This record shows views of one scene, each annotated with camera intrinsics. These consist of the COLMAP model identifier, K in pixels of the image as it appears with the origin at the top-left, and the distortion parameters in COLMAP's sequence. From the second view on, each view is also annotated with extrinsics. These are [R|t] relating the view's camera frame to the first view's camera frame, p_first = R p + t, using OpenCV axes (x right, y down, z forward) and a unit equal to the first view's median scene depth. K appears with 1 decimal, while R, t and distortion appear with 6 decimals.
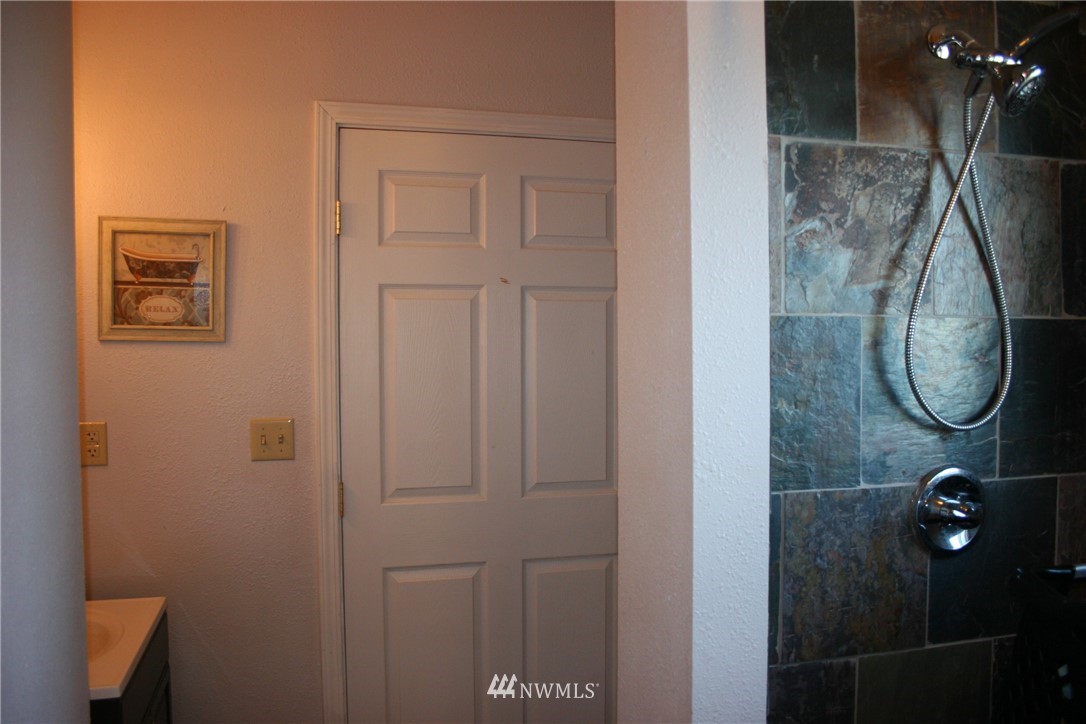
lens RADIAL K [[846.4, 0, 542.4], [0, 846.4, 374.6], [0, 0, 1]] dist [-0.057088, -0.002226]
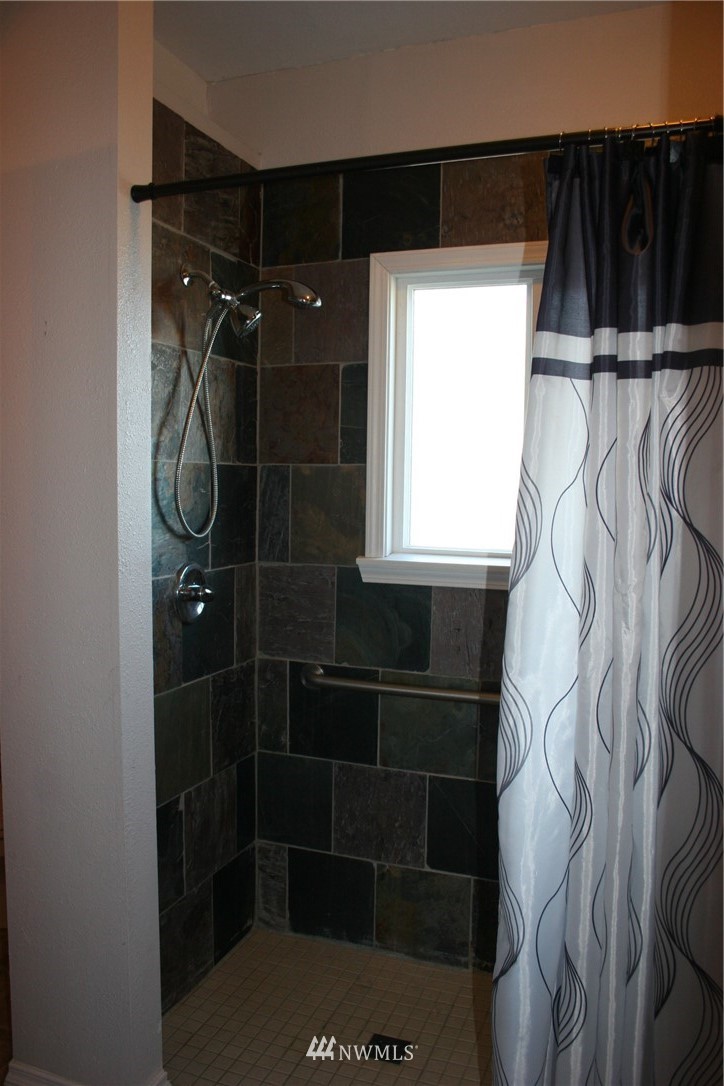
lens RADIAL K [[846.4, 0, 362.0], [0, 846.4, 543.0], [0, 0, 1]] dist [-0.057088, -0.002226]
pose [[0.606313, -0.045064, 0.793949, -0.525815], [0.013286, 0.998828, 0.046546, 0.008827], [-0.795115, -0.017673, 0.606201, -0.159388]]
